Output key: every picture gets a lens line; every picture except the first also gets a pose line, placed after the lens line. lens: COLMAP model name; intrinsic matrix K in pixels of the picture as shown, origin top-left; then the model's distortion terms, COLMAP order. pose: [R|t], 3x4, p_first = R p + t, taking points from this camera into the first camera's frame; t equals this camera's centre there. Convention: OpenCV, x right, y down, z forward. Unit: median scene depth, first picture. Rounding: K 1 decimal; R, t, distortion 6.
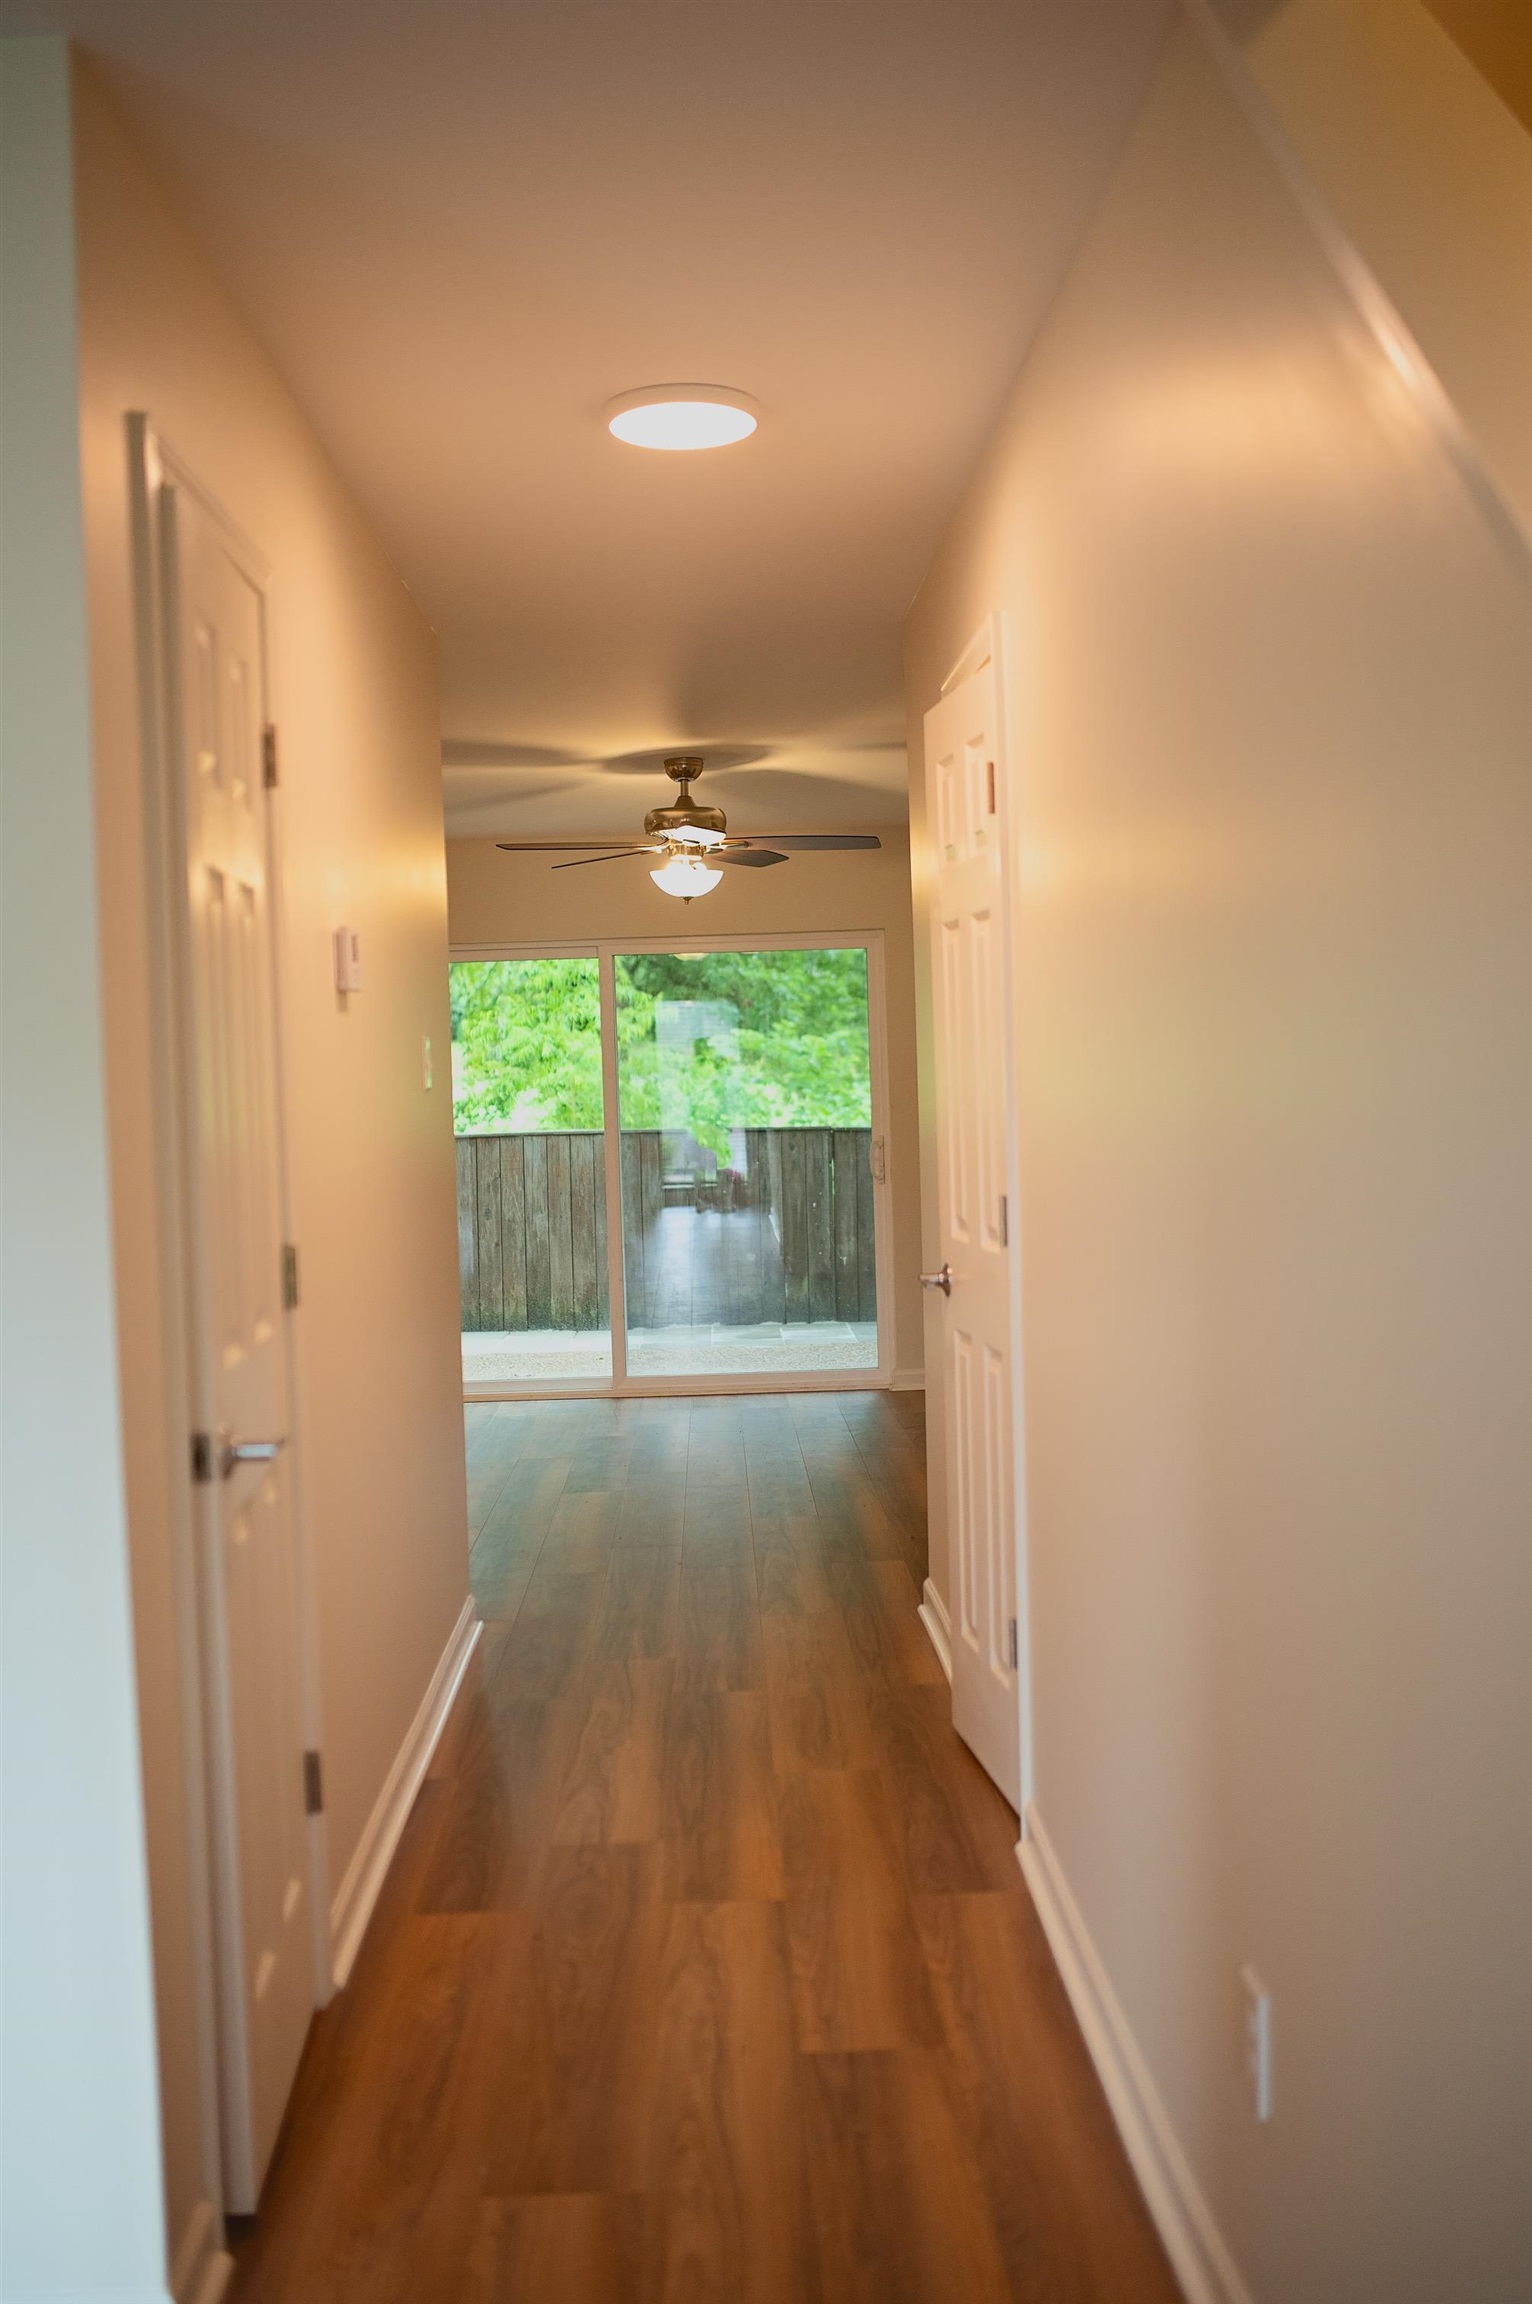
lens RADIAL K [[2222.1, 0, 766.0], [0, 2222.1, 1152.0], [0, 0, 1]] dist [-0.070502, 0.114953]
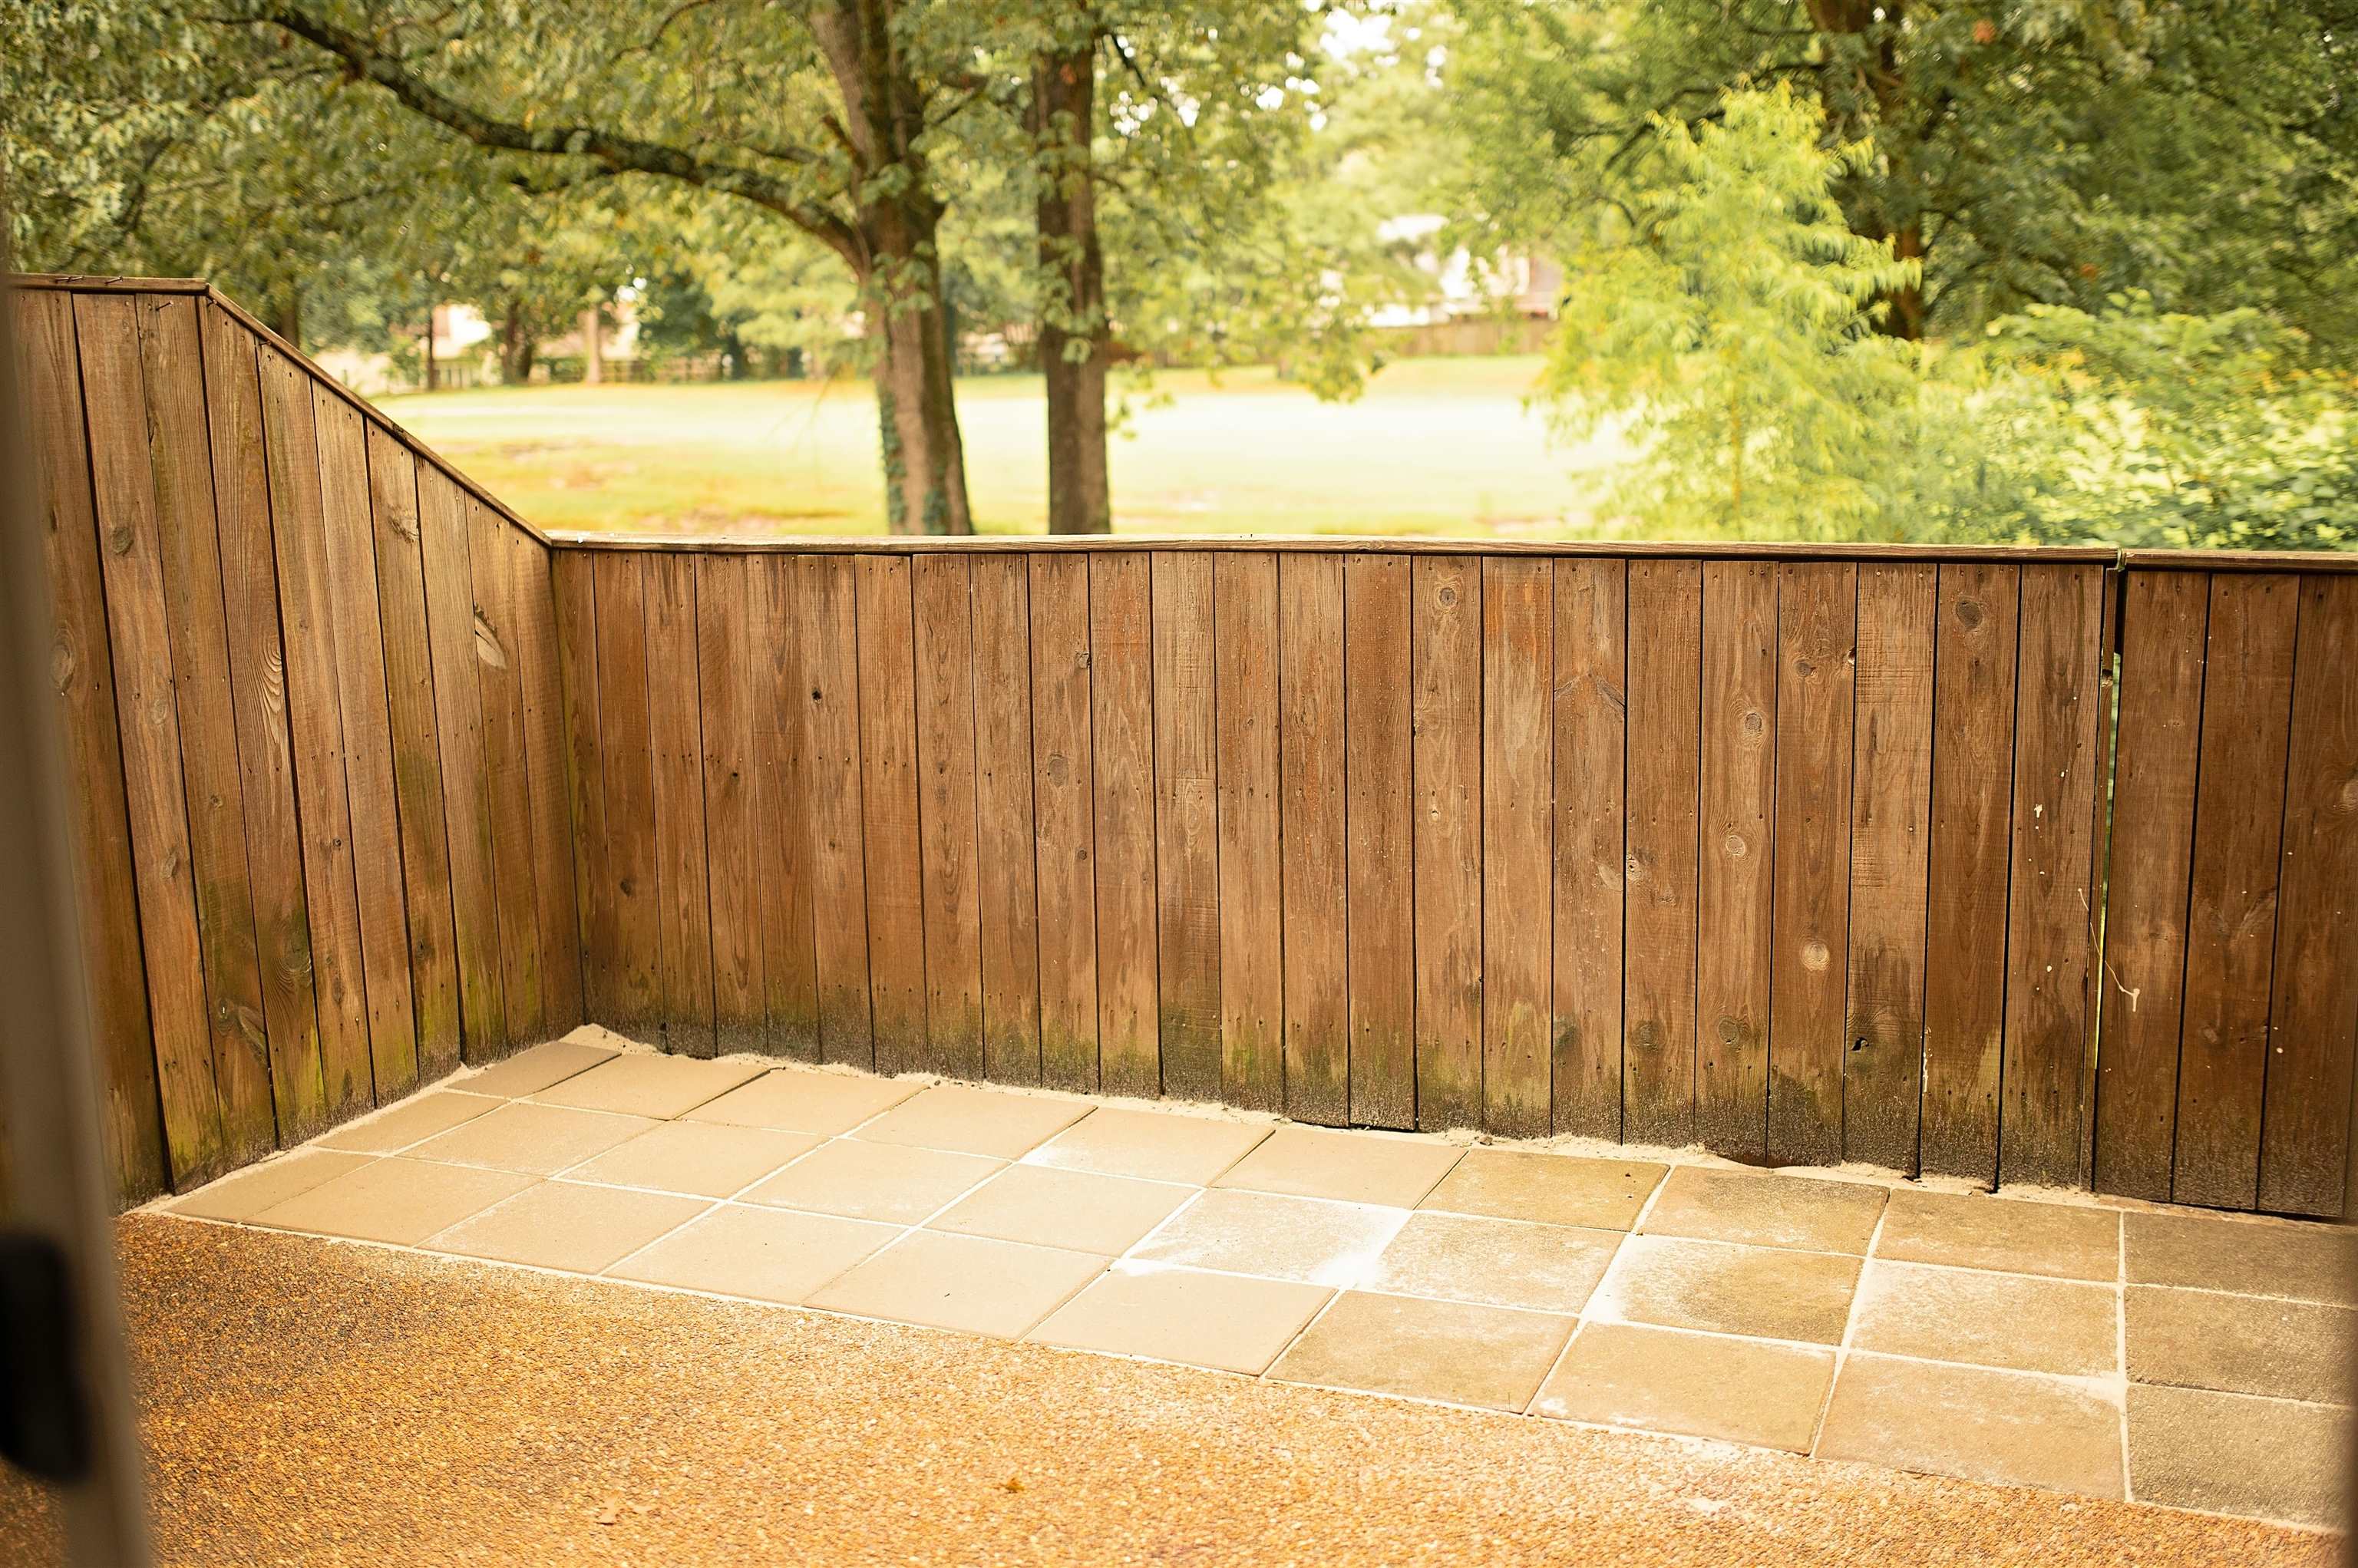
lens RADIAL K [[2274.0, 0, 1140.3], [0, 2274.0, 778.6], [0, 0, 1]] dist [-0.070502, 0.114953]
pose [[0.912404, 0.068692, -0.403484, 0.033583], [-0.013313, 0.990275, 0.138485, -0.020936], [0.409073, -0.120983, 0.904446, 0.673443]]
